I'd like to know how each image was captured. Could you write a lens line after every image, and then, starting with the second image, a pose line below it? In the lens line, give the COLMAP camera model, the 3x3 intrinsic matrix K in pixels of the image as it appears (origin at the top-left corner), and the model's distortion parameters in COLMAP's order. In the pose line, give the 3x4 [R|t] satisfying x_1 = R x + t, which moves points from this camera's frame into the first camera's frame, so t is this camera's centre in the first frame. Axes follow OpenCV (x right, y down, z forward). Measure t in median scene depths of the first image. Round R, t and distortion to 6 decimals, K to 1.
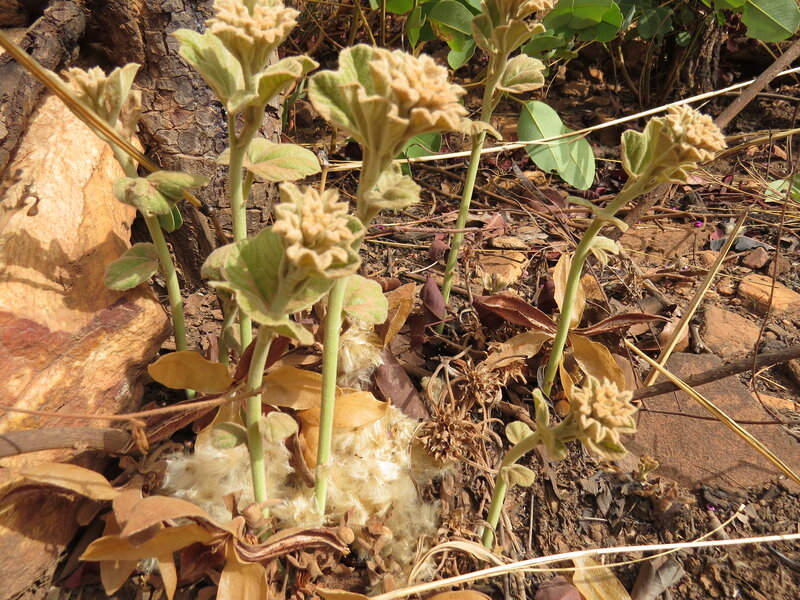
lens RADIAL K [[564.2, 0, 400.1], [0, 564.2, 296.3], [0, 0, 1]] dist [-0.012392, -0.012172]
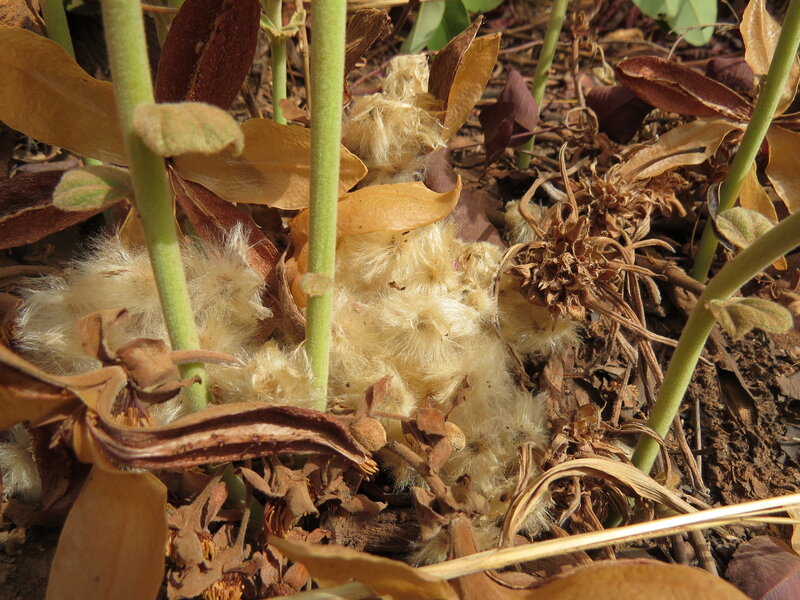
lens RADIAL K [[564.2, 0, 402.4], [0, 564.2, 297.9], [0, 0, 1]] dist [-0.012392, -0.012172]
pose [[0.997317, 0.013760, -0.071893, -0.034511], [-0.008711, 0.997503, 0.070078, 0.266031], [0.072678, -0.069264, 0.994947, 0.516731]]
